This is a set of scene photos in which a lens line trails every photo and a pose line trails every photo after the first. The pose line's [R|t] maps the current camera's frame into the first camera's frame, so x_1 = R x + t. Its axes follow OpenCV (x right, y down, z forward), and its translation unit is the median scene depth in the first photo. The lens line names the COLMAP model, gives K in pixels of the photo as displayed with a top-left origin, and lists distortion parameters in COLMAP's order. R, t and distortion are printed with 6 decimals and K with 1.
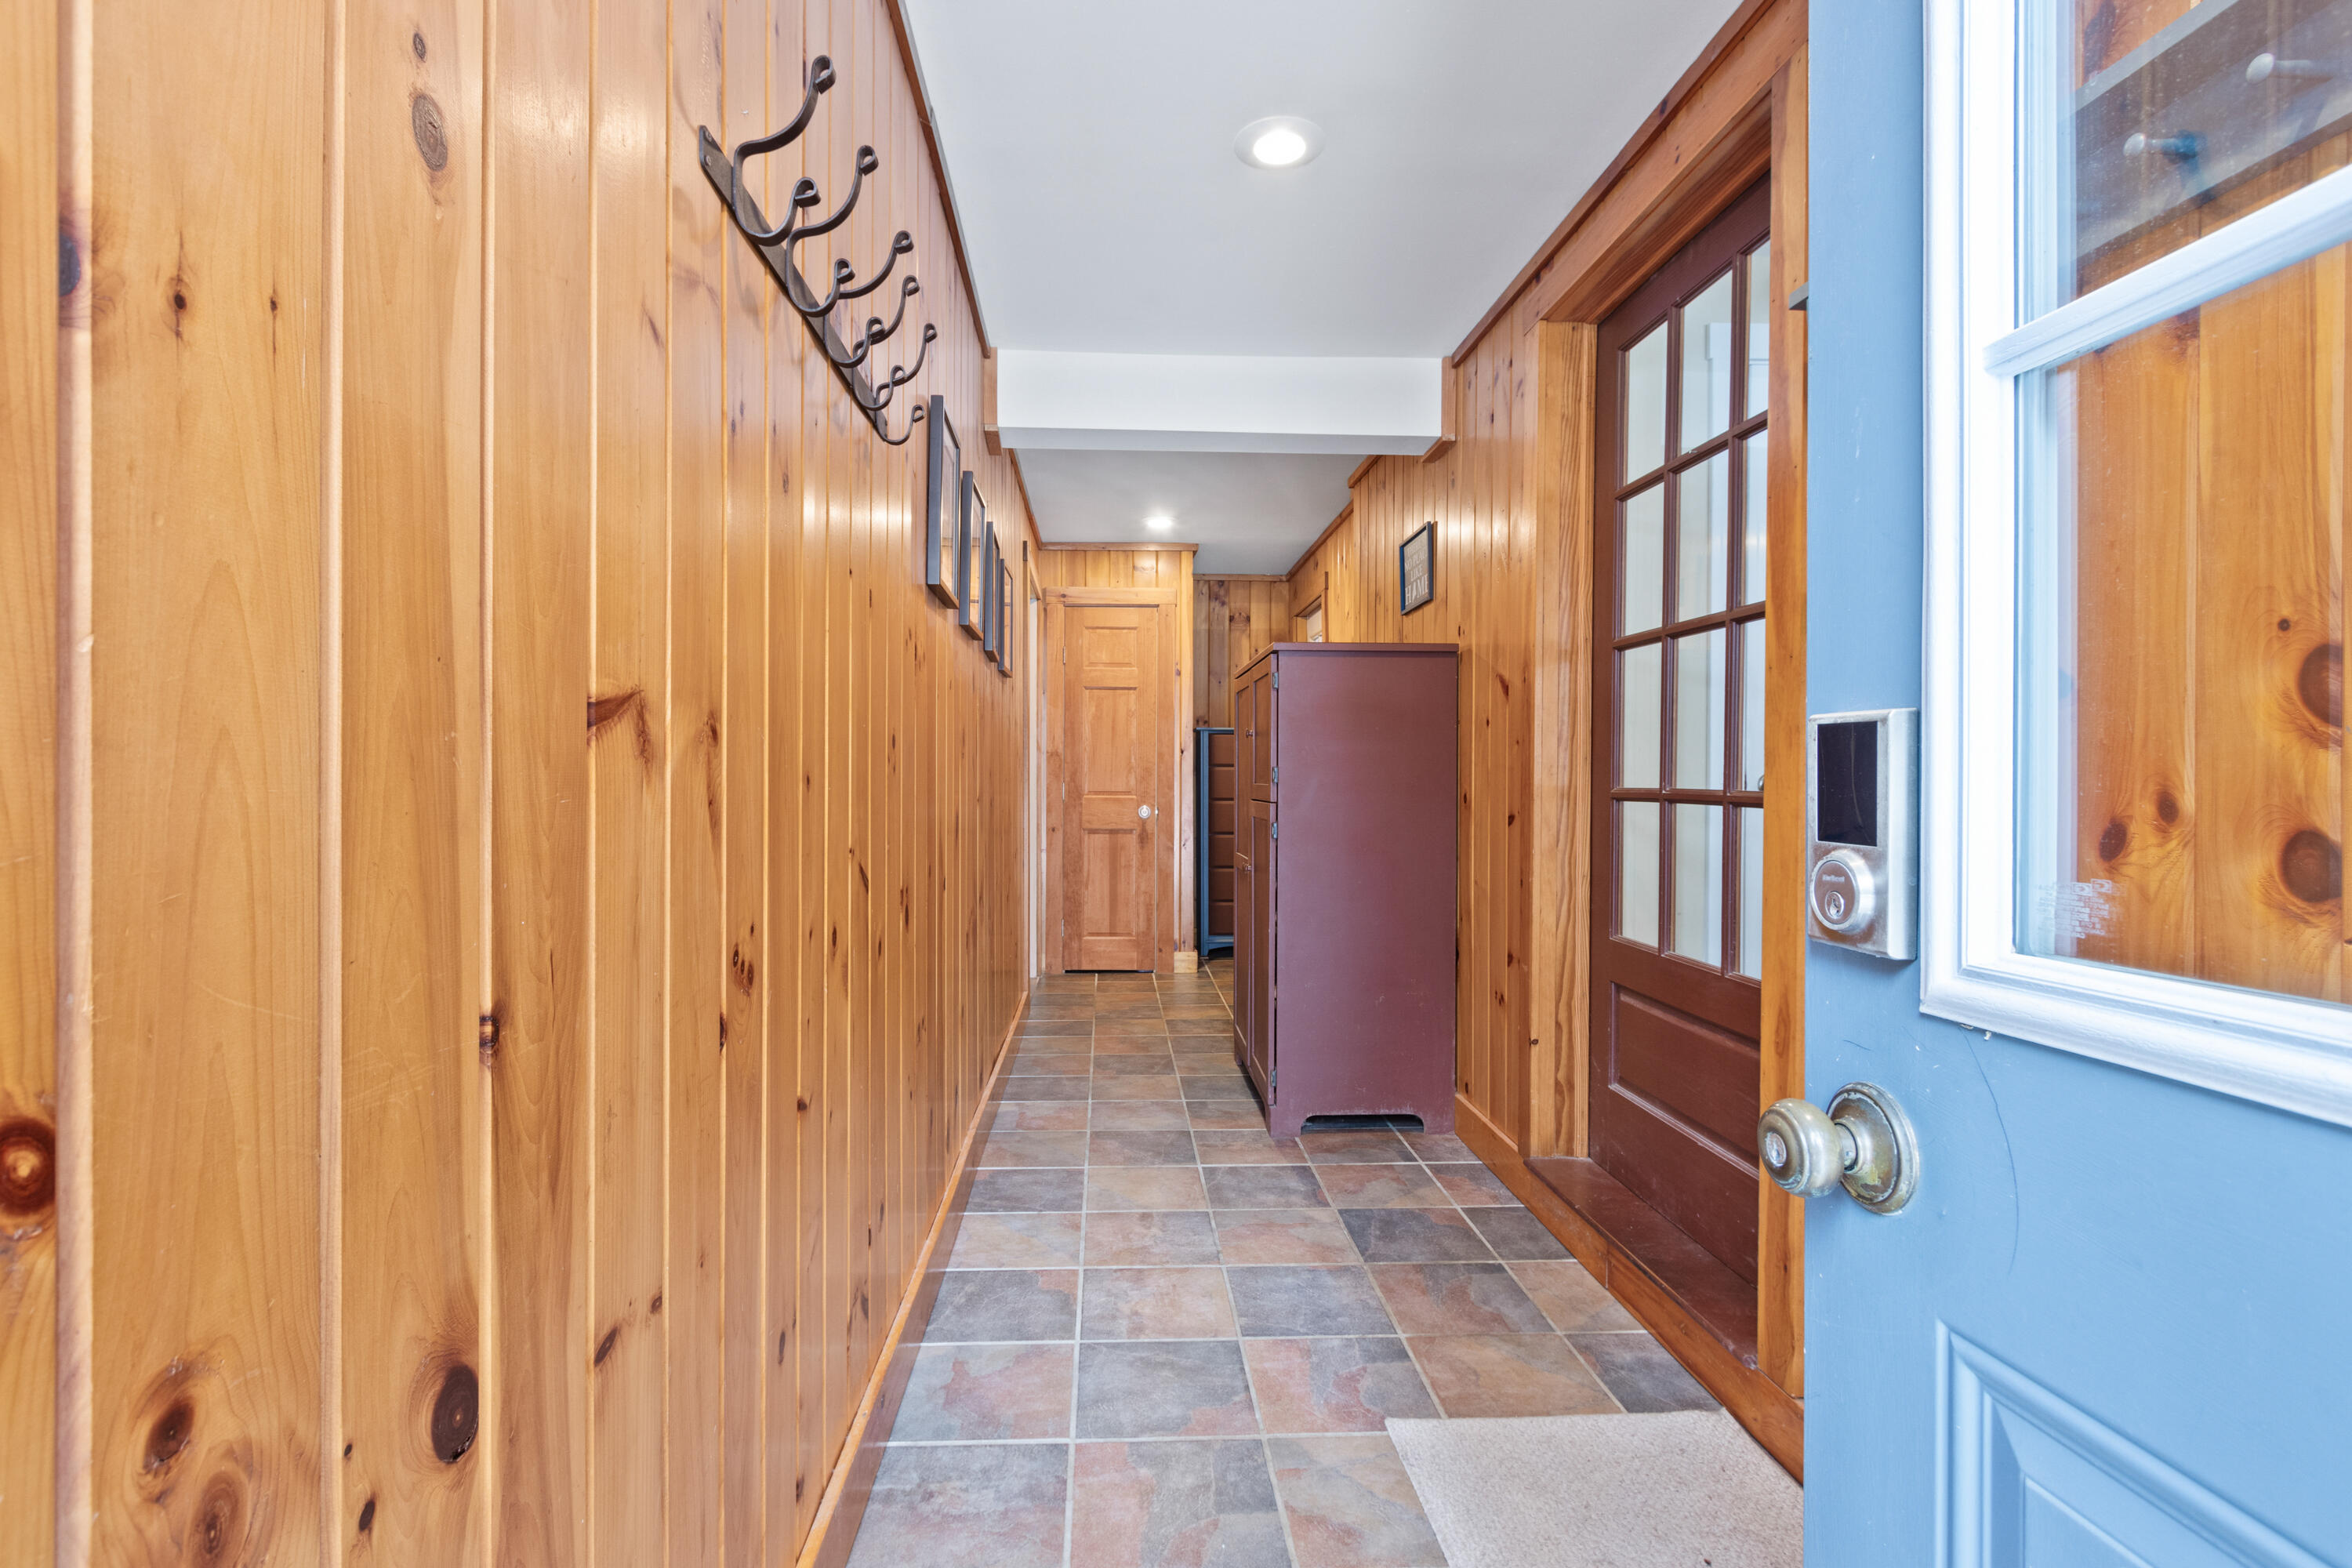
lens RADIAL K [[1125.9, 0, 1175.4], [0, 1125.9, 771.7], [0, 0, 1]] dist [0.002661, -0.000253]
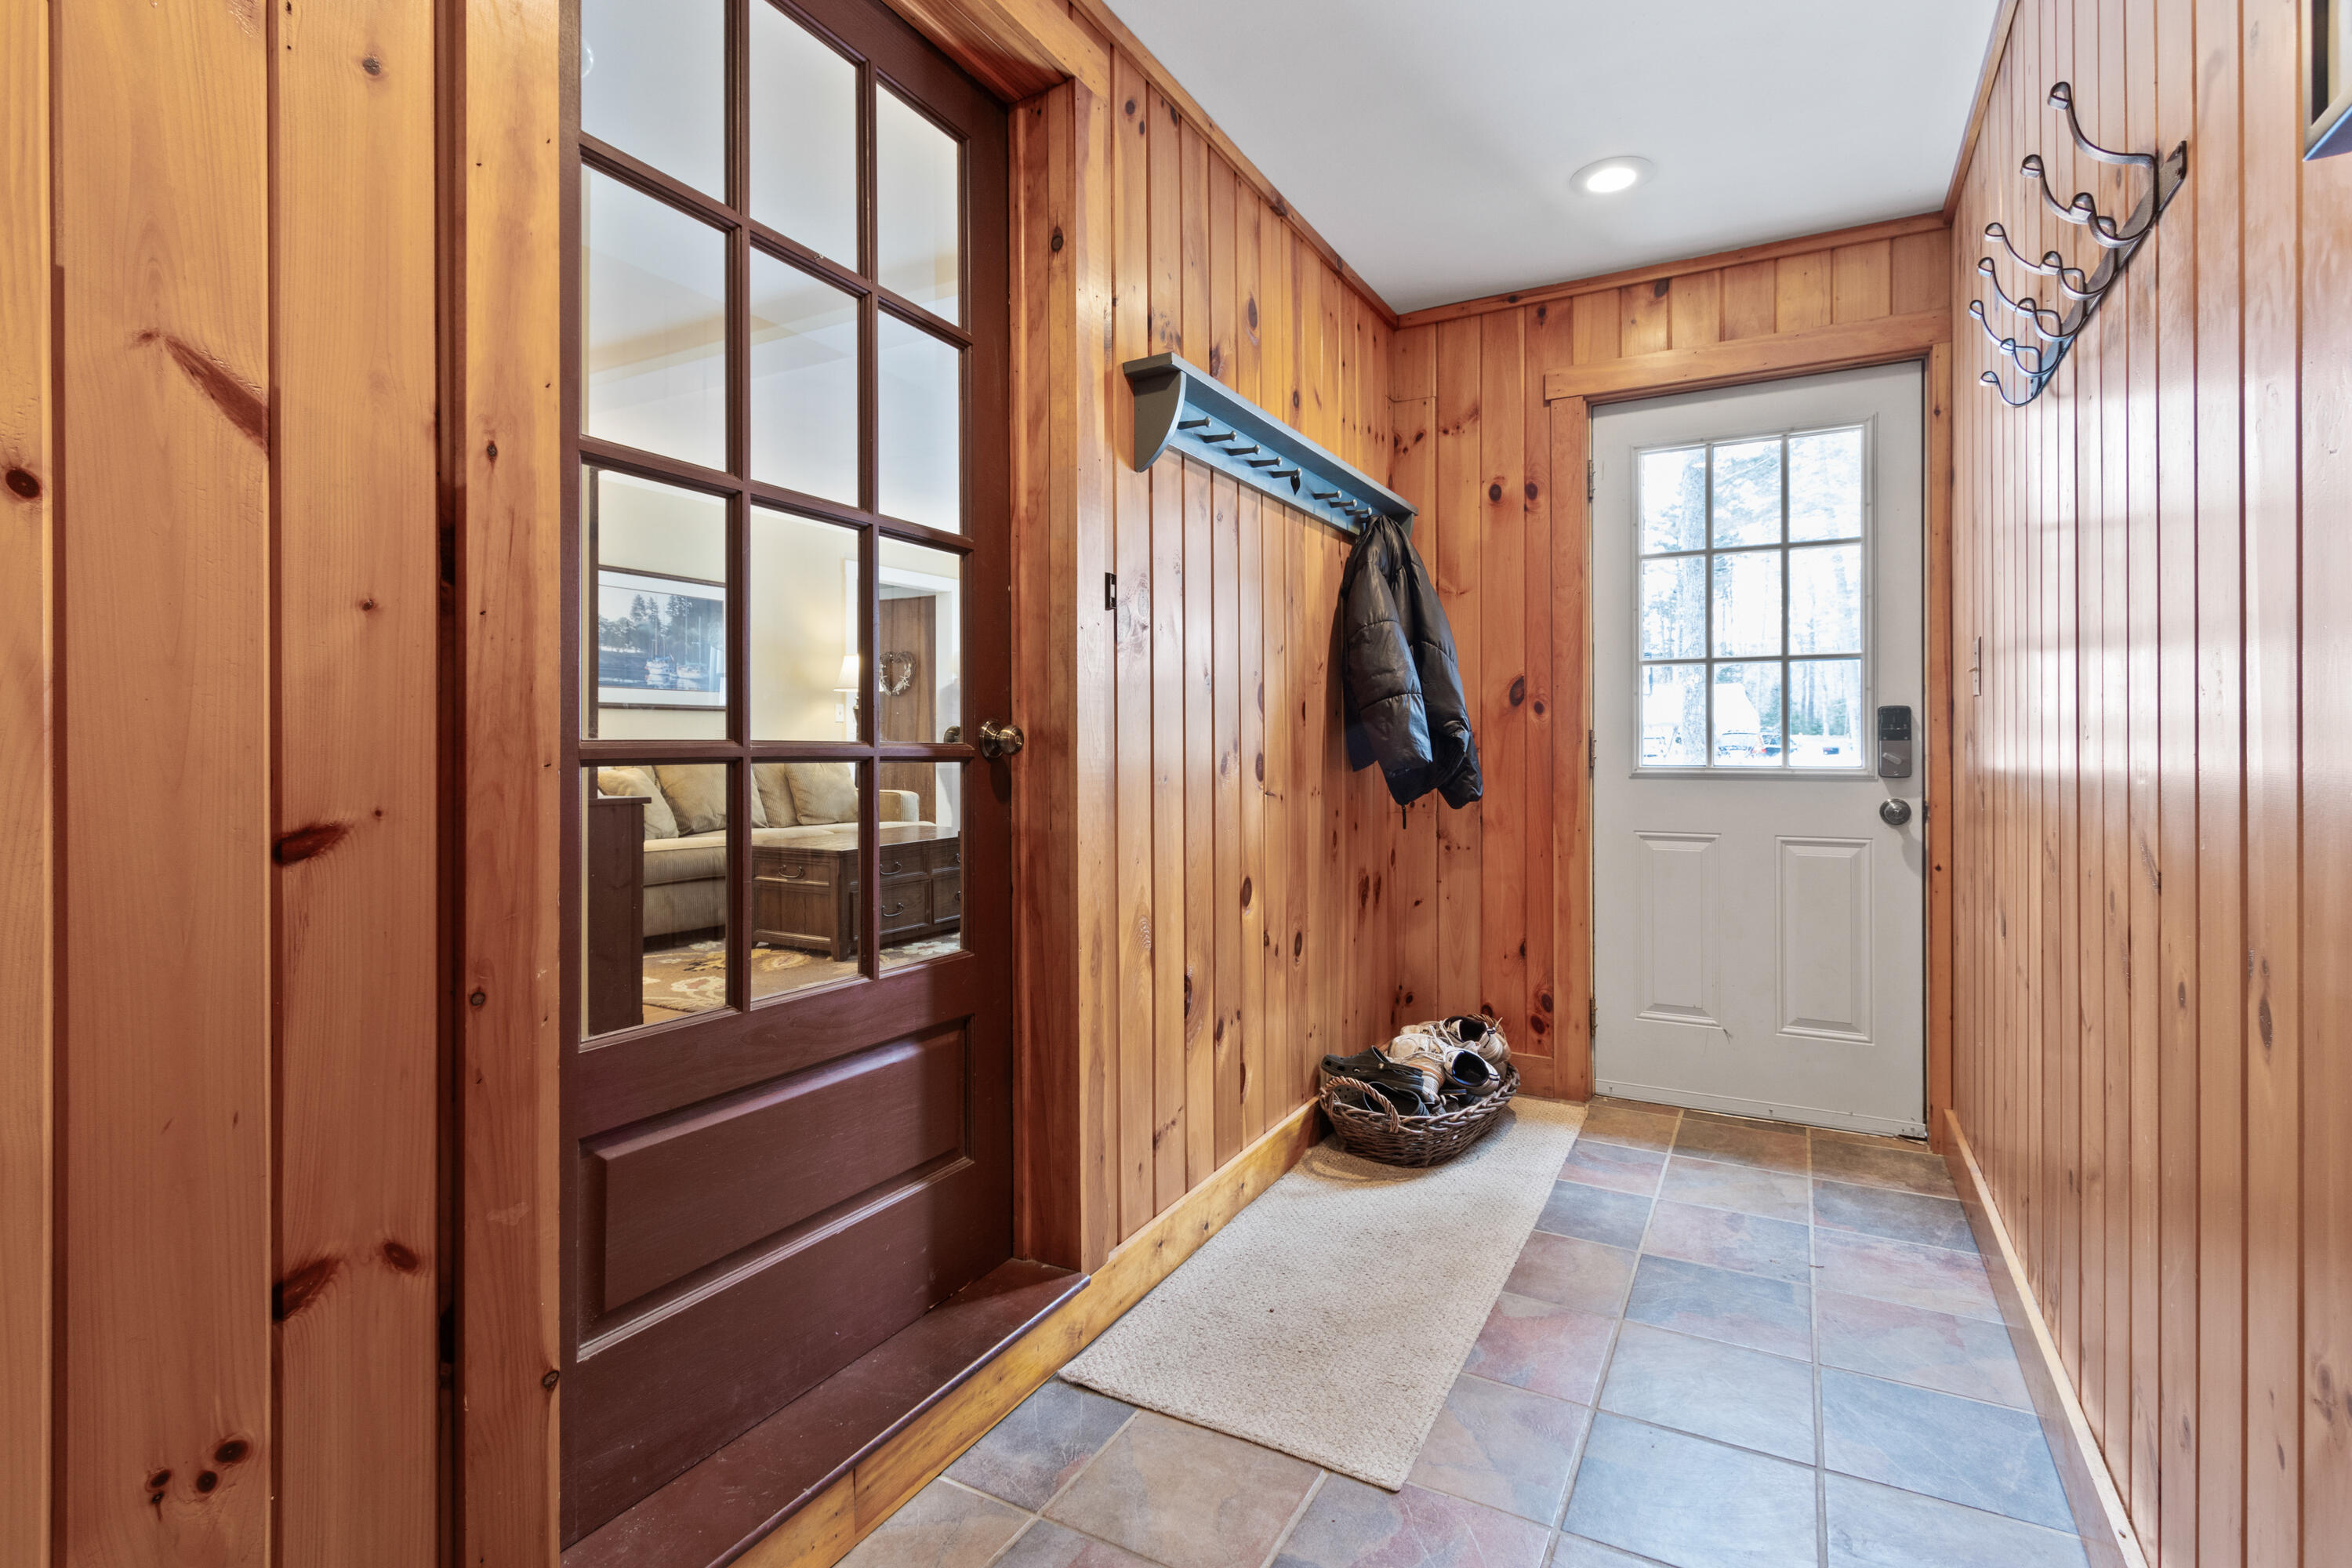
lens RADIAL K [[1121.7, 0, 1181.8], [0, 1121.7, 735.6], [0, 0, 1]] dist [0.002973, 0.000042]
pose [[-0.844690, -0.003016, 0.535247, -0.124451], [-0.007672, 0.999950, -0.006473, 0.017982], [-0.535201, -0.009574, -0.844671, 1.776883]]
